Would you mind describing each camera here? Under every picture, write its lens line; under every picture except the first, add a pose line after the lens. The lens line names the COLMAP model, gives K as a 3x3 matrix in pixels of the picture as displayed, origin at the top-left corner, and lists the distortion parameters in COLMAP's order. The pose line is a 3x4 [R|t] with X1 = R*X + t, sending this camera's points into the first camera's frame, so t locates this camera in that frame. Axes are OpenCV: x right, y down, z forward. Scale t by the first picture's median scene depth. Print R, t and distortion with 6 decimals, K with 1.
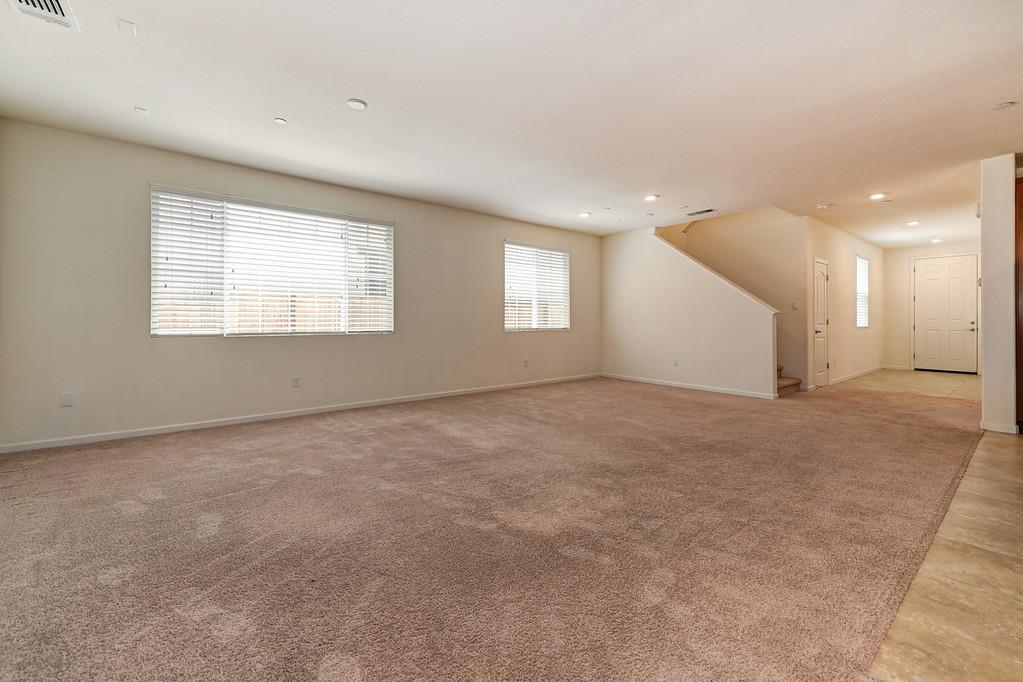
lens RADIAL K [[401.9, 0, 507.0], [0, 401.9, 326.7], [0, 0, 1]] dist [0.000369, -0.000046]
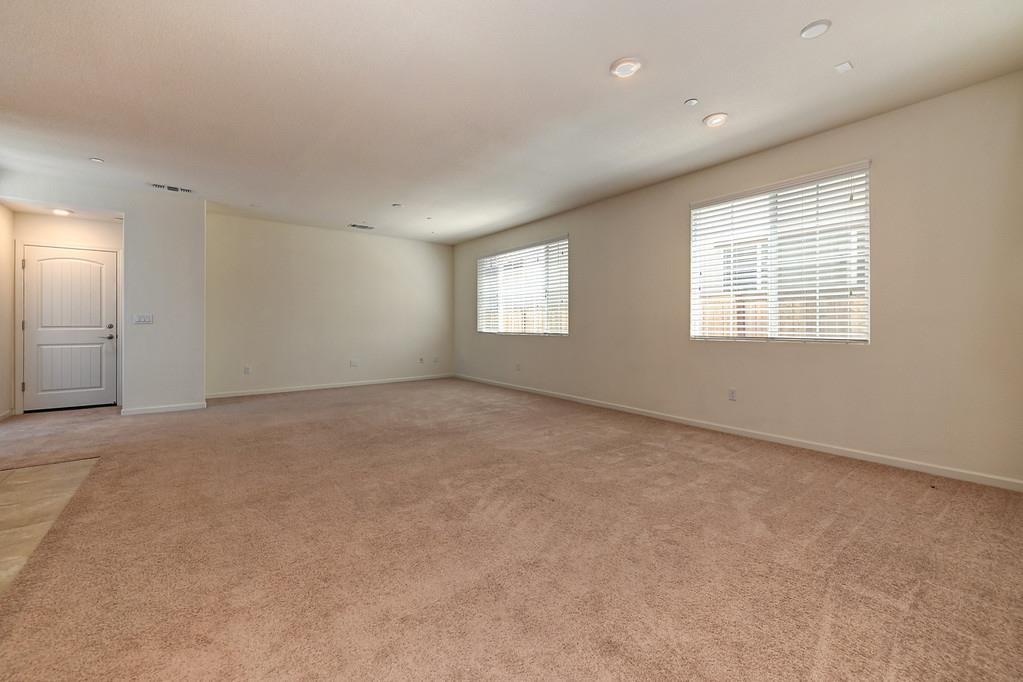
lens RADIAL K [[406.1, 0, 512.1], [0, 406.1, 332.7], [0, 0, 1]] dist [0.009169, -0.000190]
pose [[0.002929, 0.018981, -0.999816, 0.871607], [-0.012332, 0.999745, 0.018944, -0.012317], [0.999920, 0.012274, 0.003163, 0.891652]]
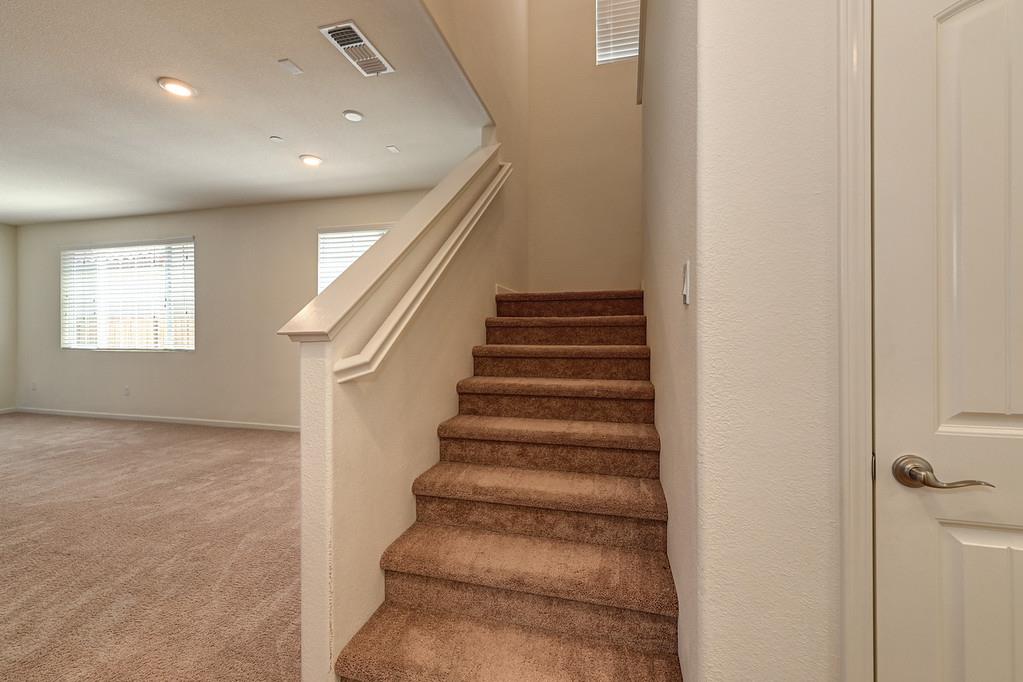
lens RADIAL K [[406.1, 0, 512.1], [0, 406.1, 332.7], [0, 0, 1]] dist [0.009169, -0.000190]
pose [[0.611255, 0.005446, -0.791415, 1.017812], [-0.009775, 0.999952, -0.000669, -0.039155], [0.791374, 0.008145, 0.611278, 1.061334]]
